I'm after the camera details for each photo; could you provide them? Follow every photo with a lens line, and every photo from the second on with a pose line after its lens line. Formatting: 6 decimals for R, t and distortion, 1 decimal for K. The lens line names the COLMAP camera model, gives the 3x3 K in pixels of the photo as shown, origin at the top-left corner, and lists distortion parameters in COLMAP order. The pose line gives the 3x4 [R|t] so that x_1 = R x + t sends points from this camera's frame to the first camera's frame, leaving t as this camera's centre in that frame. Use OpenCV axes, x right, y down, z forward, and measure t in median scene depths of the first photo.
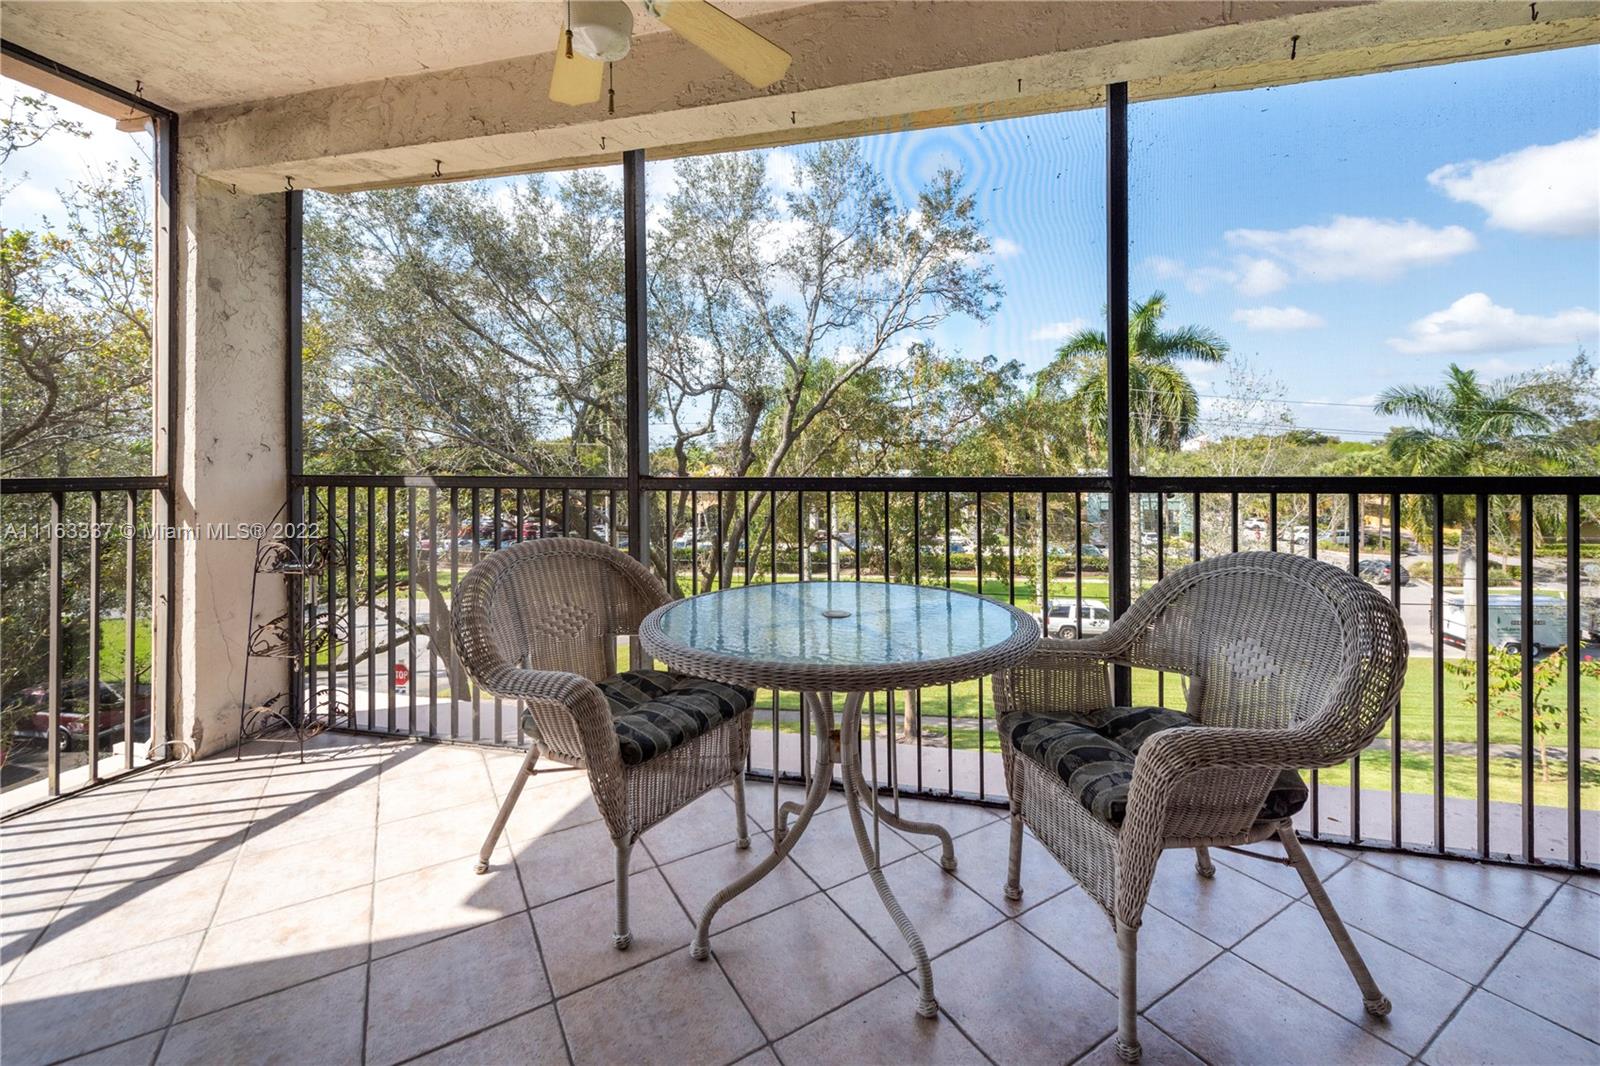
lens RADIAL K [[658.0, 0, 795.5], [0, 658.0, 460.6], [0, 0, 1]] dist [0.008556, -0.002932]
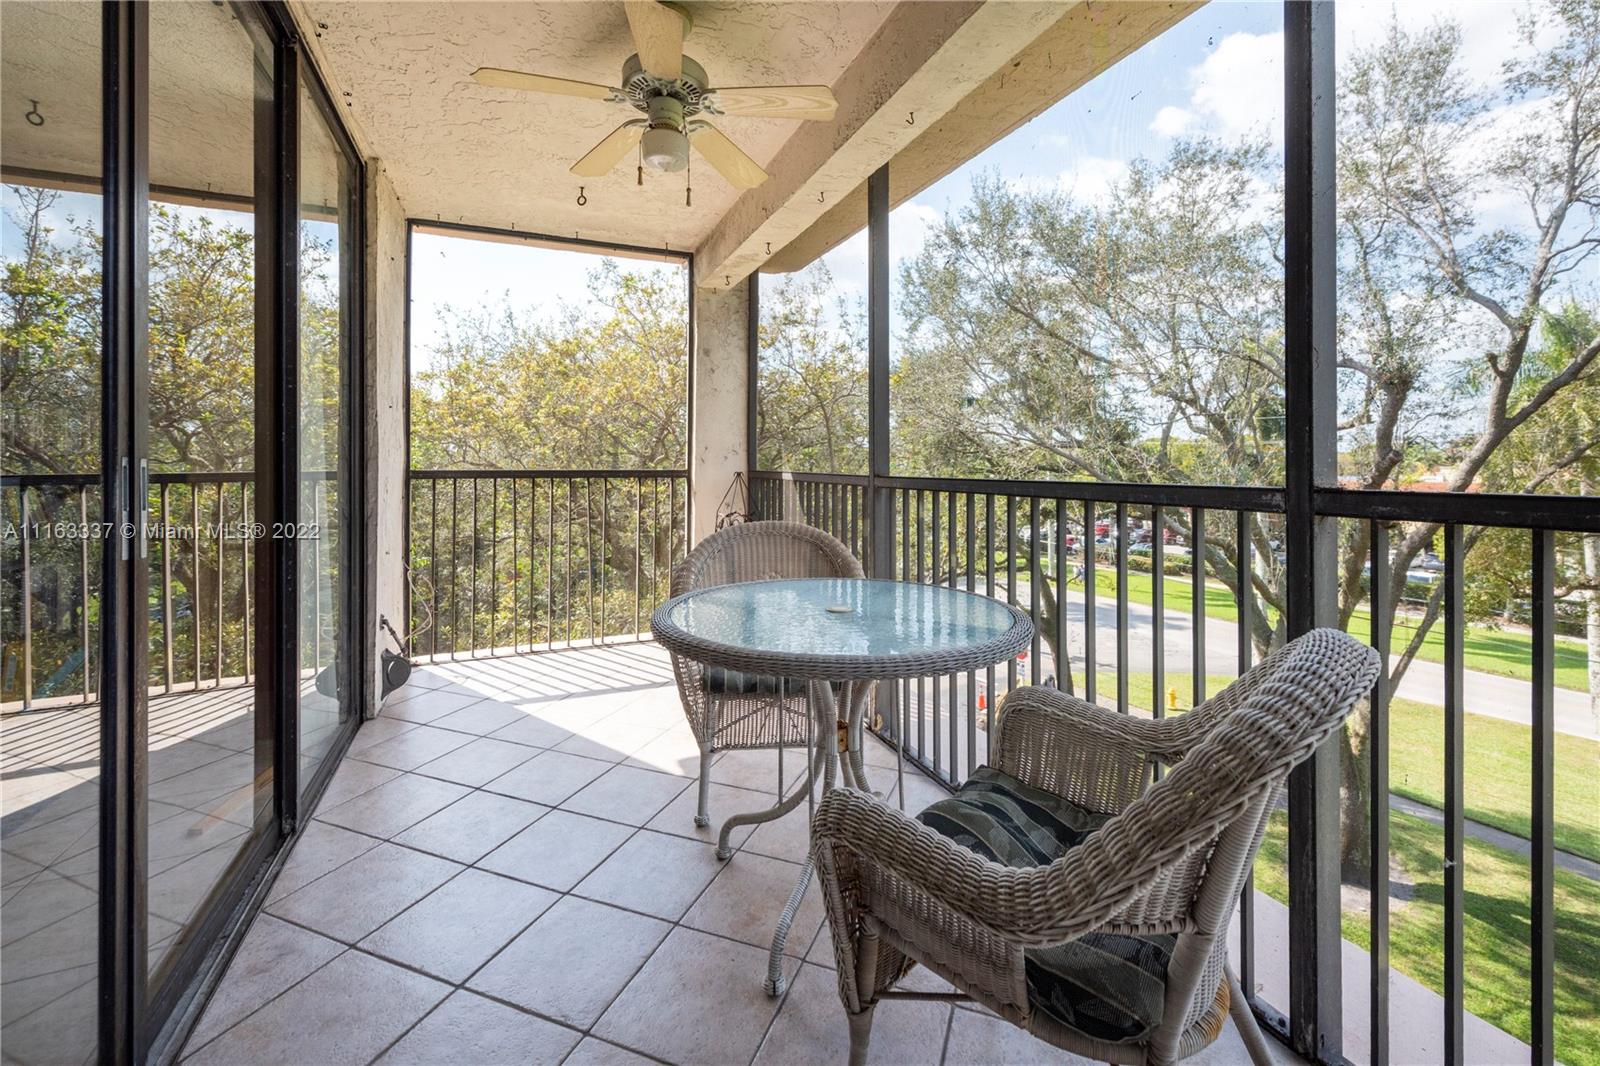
lens RADIAL K [[658.0, 0, 813.1], [0, 658.0, 464.5], [0, 0, 1]] dist [0.008556, -0.002932]
pose [[0.620506, 0.005254, -0.784184, 0.110502], [-0.001304, 0.999983, 0.005668, -0.000247], [0.784200, -0.002494, 0.620503, 0.041633]]
